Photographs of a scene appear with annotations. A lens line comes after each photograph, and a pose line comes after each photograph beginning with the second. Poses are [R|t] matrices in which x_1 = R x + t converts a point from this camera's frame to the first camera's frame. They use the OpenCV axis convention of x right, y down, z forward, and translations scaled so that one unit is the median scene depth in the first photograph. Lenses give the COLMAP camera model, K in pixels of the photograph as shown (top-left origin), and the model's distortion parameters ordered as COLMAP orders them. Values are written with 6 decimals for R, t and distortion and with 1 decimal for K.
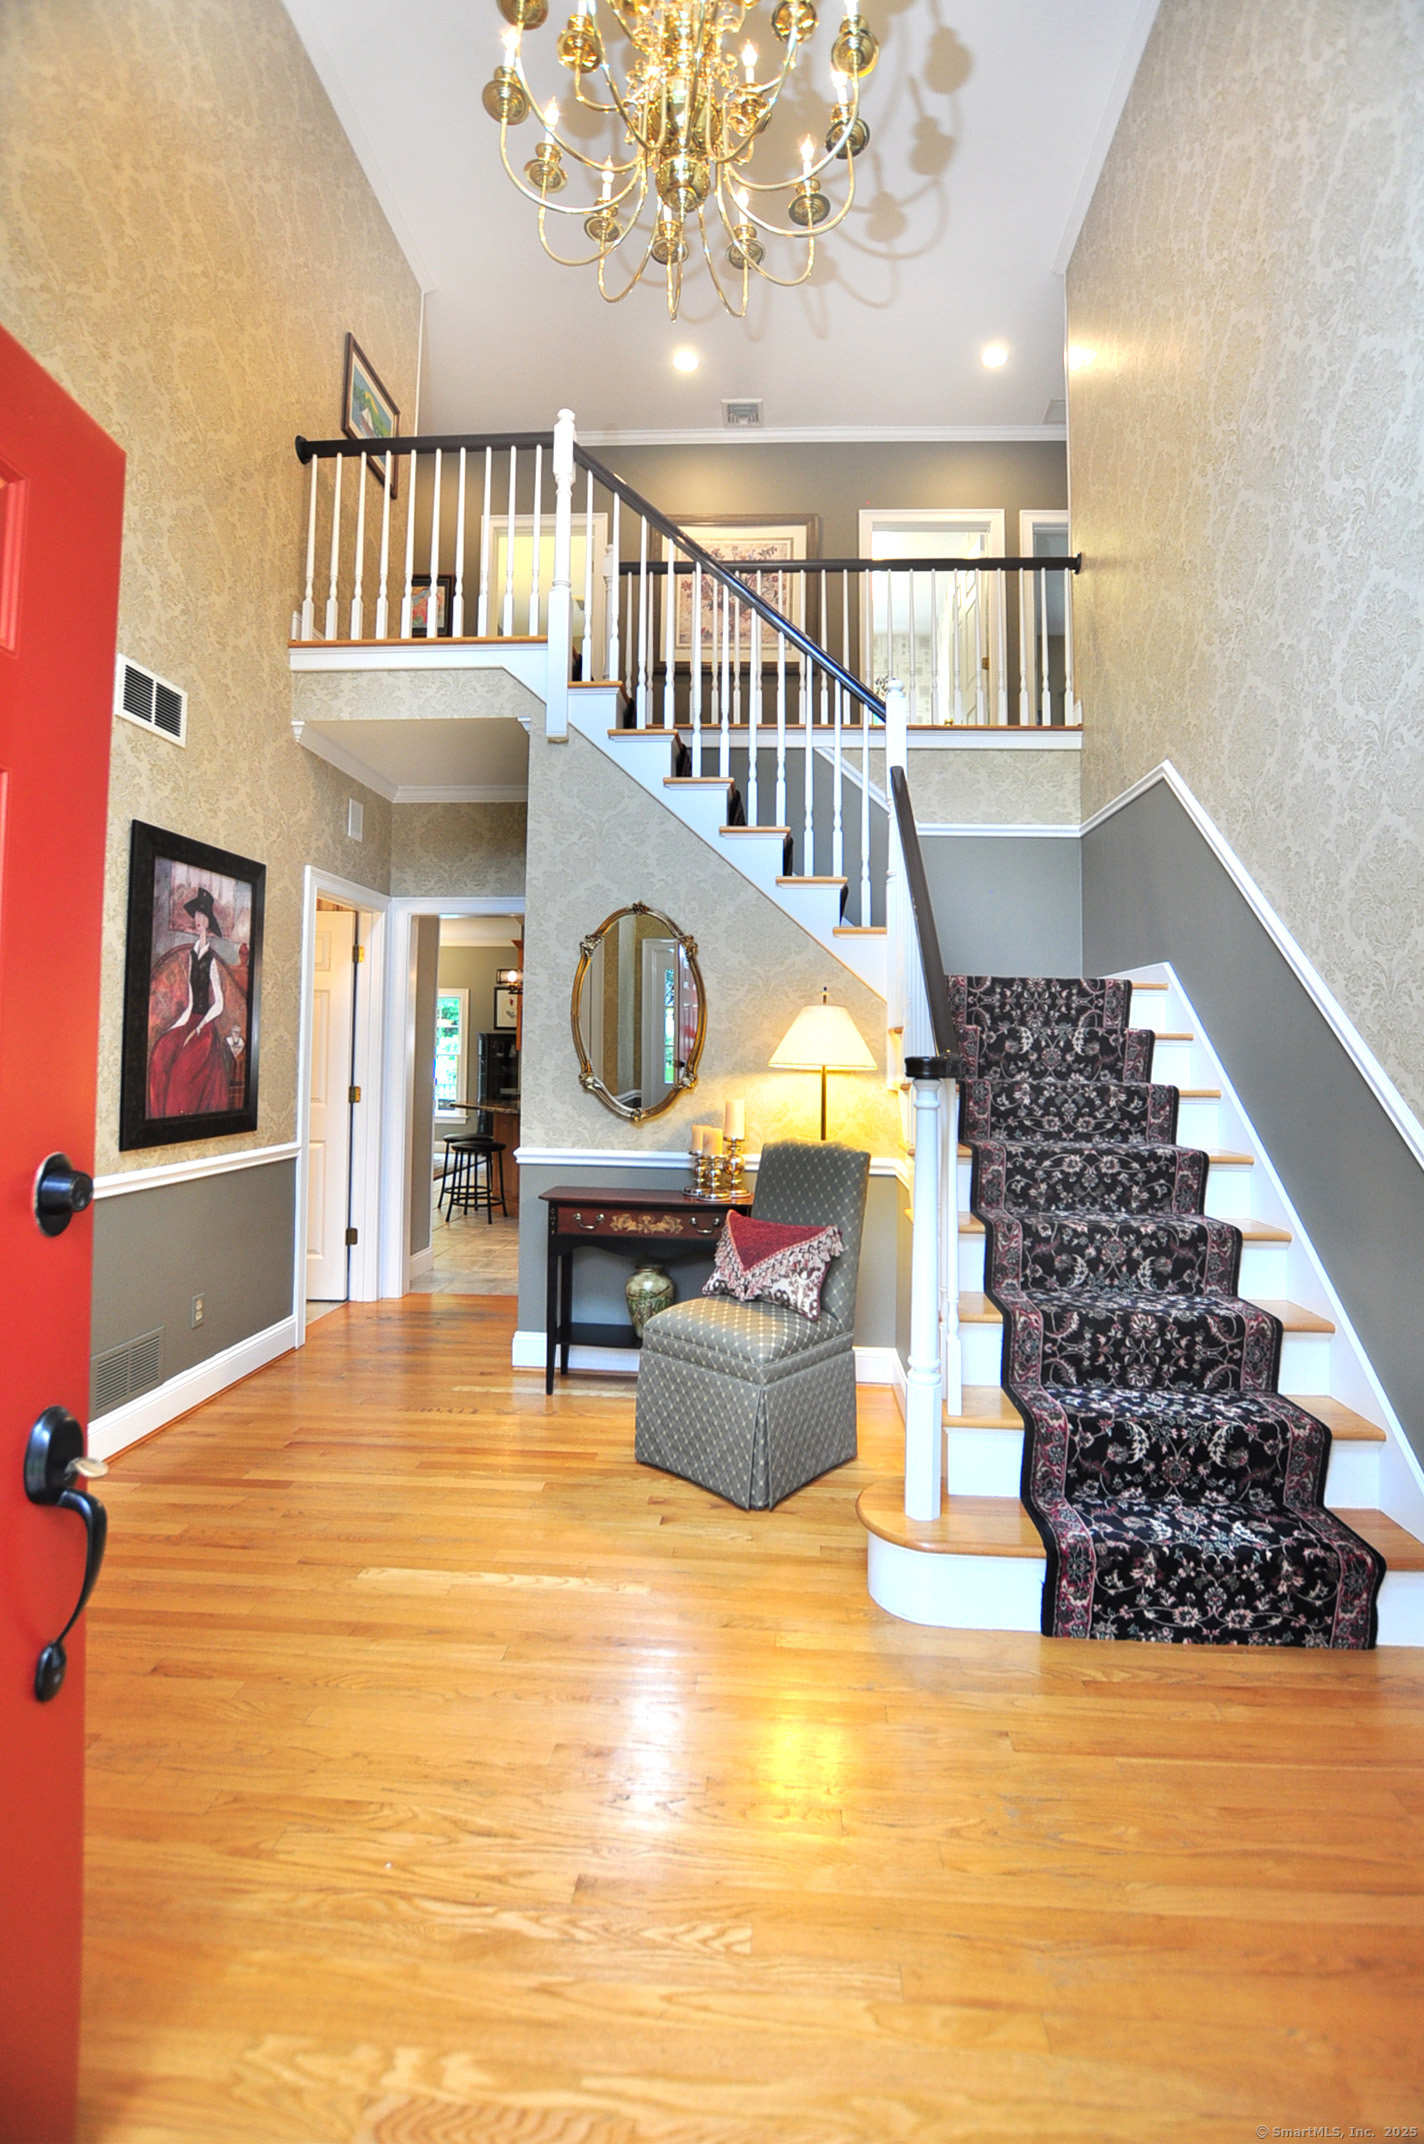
lens RADIAL K [[958.0, 0, 707.0], [0, 958.0, 969.8], [0, 0, 1]] dist [-0.030333, 0.000013]
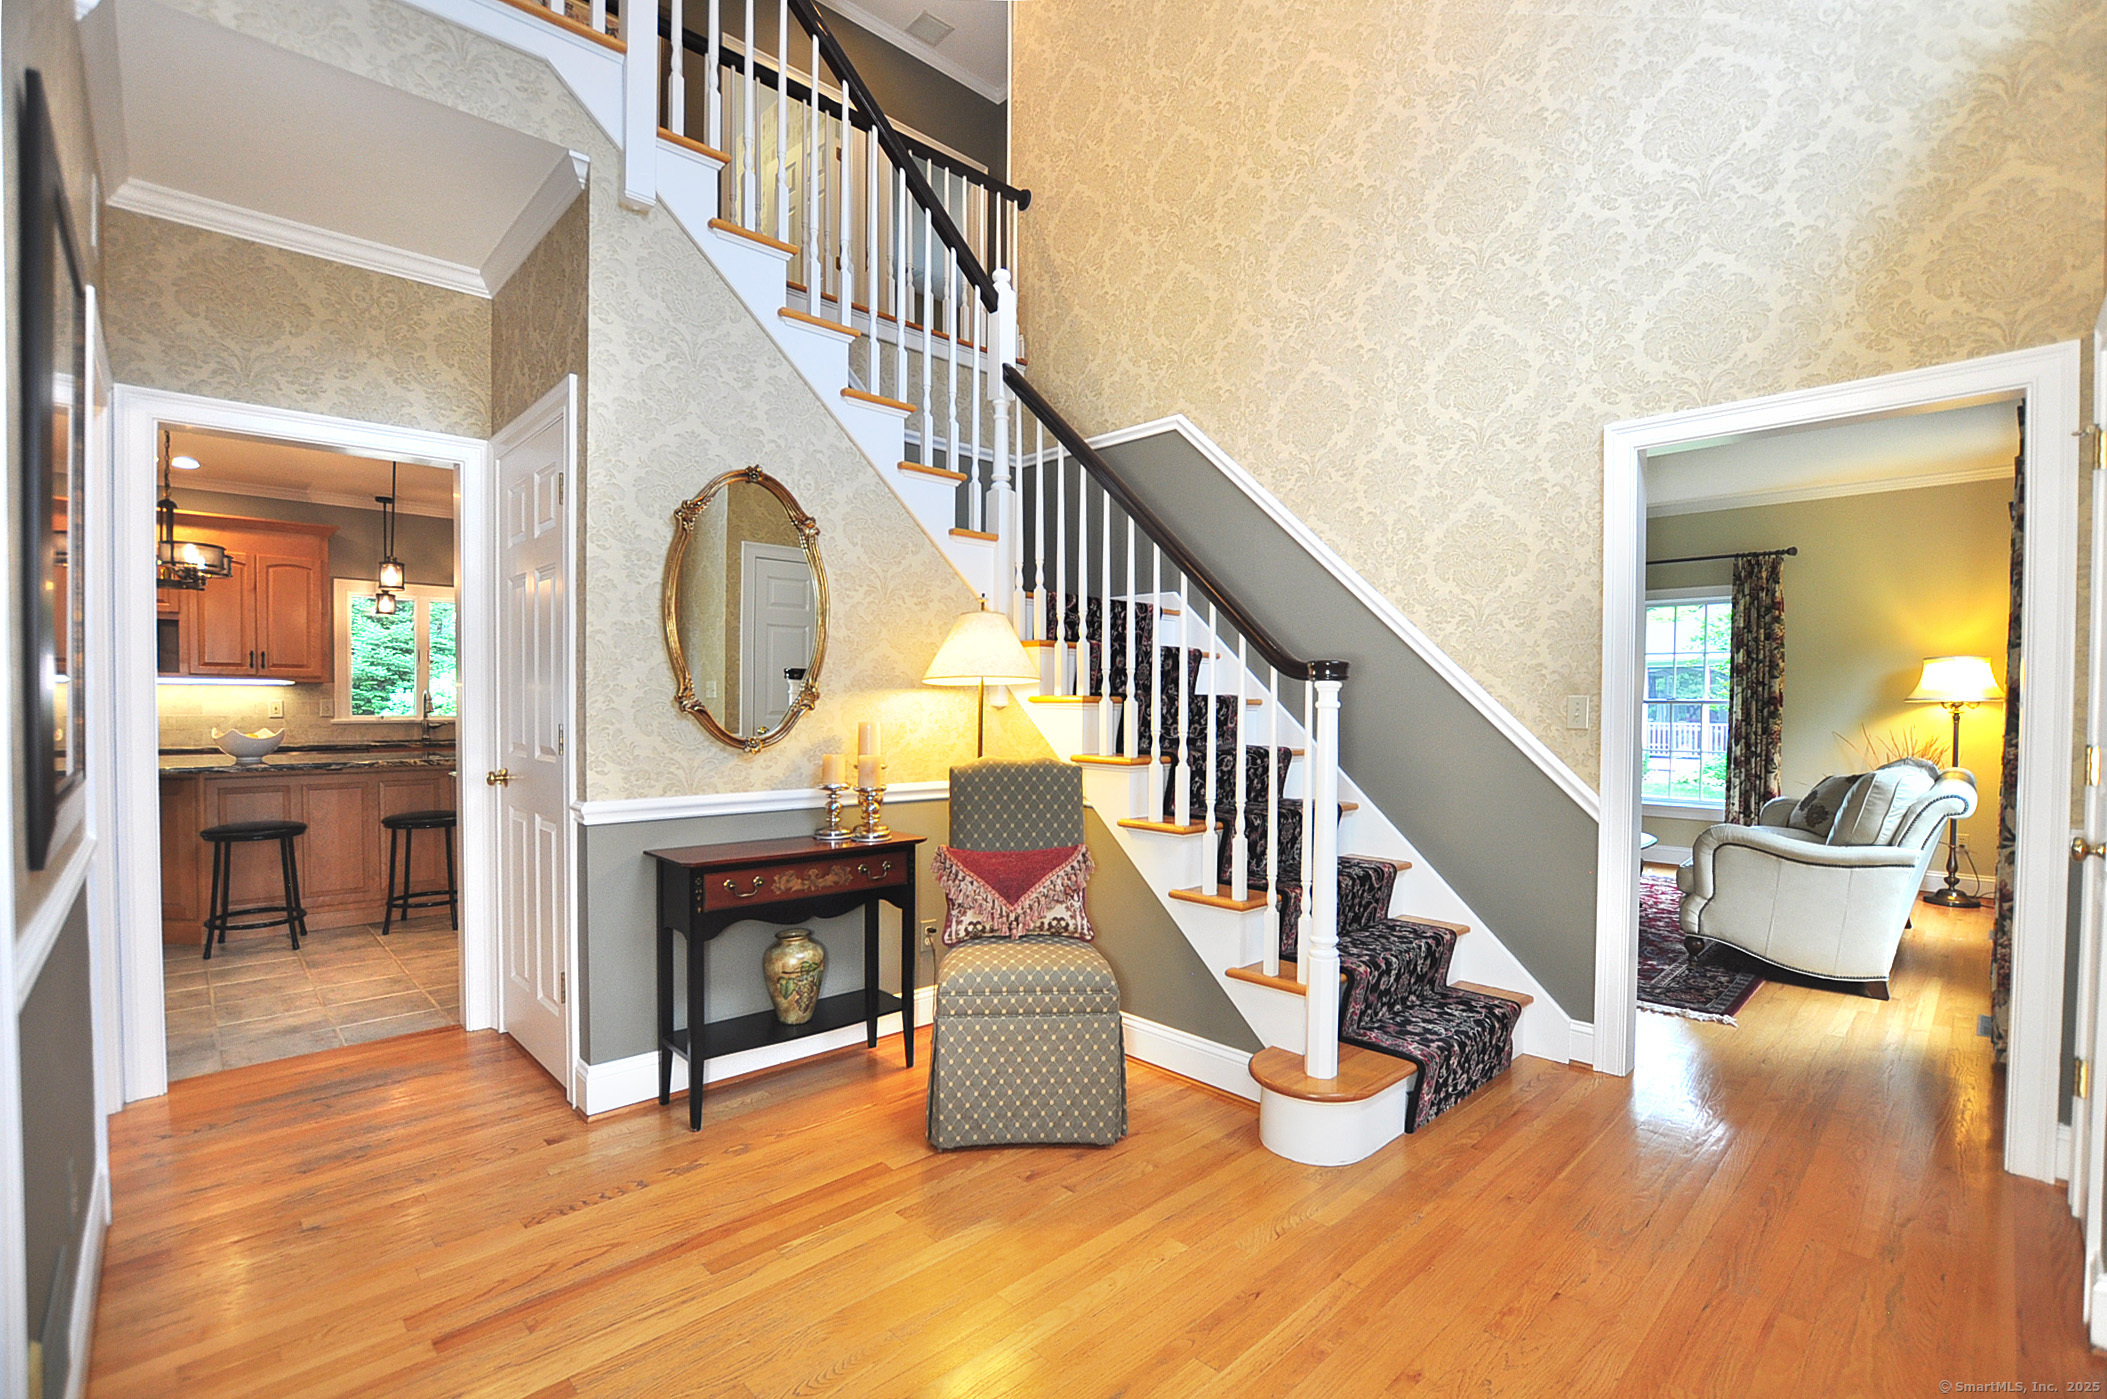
lens RADIAL K [[959.3, 0, 1053.5], [0, 959.3, 699.5], [0, 0, 1]] dist [-0.035509, 0.000009]
pose [[0.674474, -0.015476, 0.738136, -0.558509], [-0.058892, 0.995467, 0.074683, 0.051037], [-0.735946, -0.093842, 0.670505, 0.366415]]
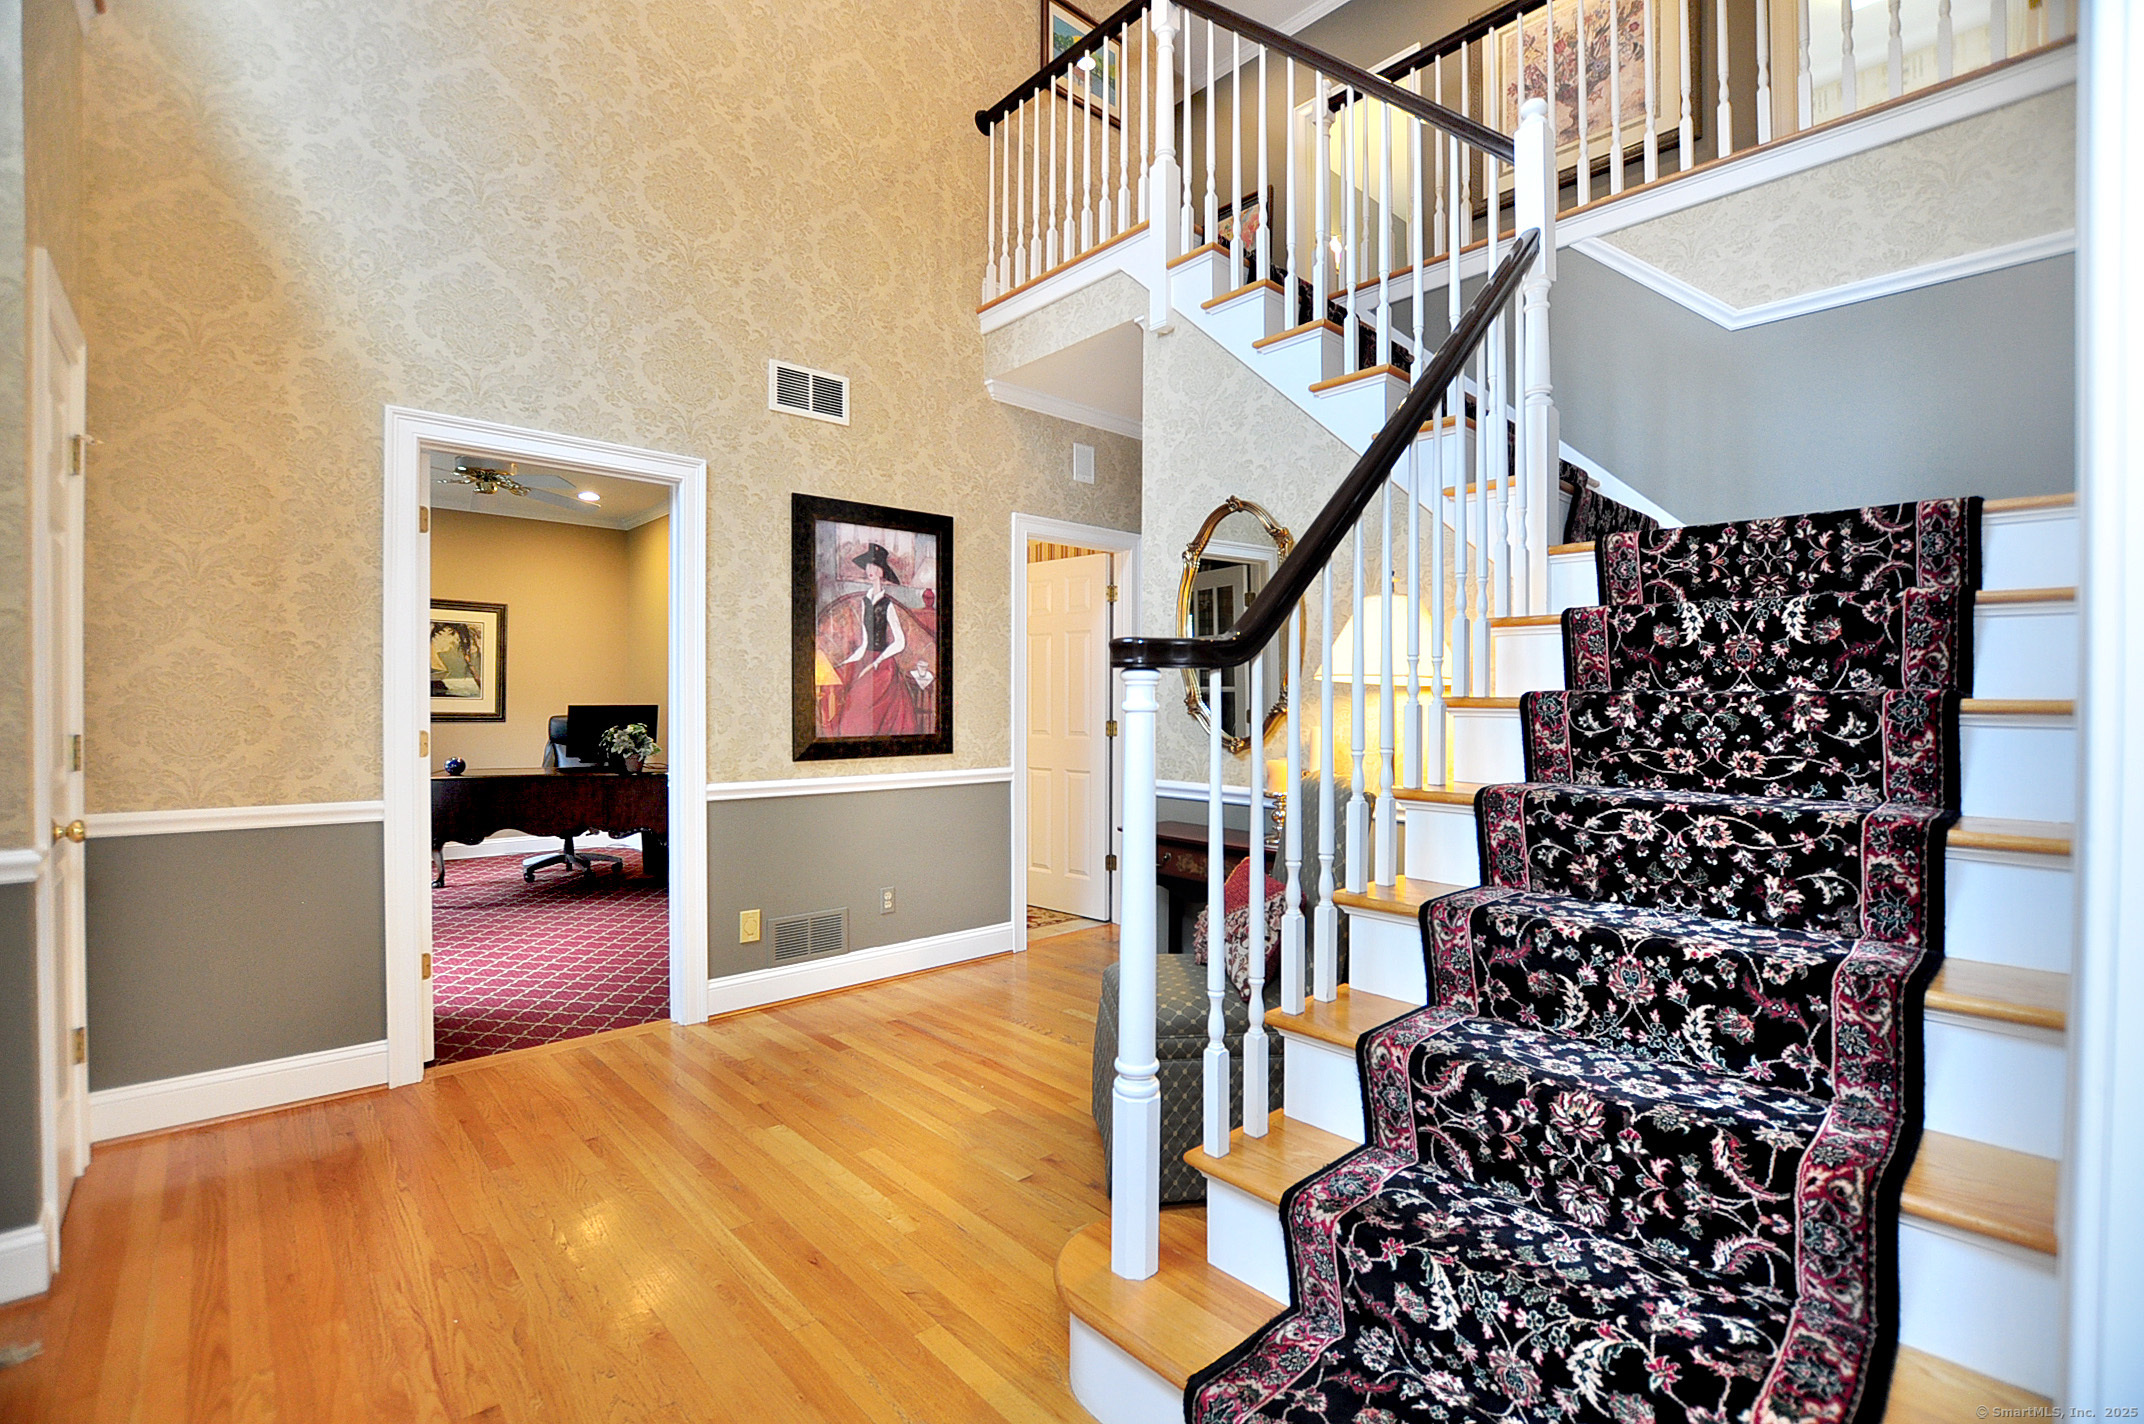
lens RADIAL K [[958.0, 0, 1091.8], [0, 958.0, 693.7], [0, 0, 1]] dist [-0.030333, 0.000013]
pose [[0.726635, -0.020923, -0.686705, 0.499187], [0.067293, 0.996897, 0.040833, 0.073115], [0.683720, -0.075881, 0.725789, 0.340113]]
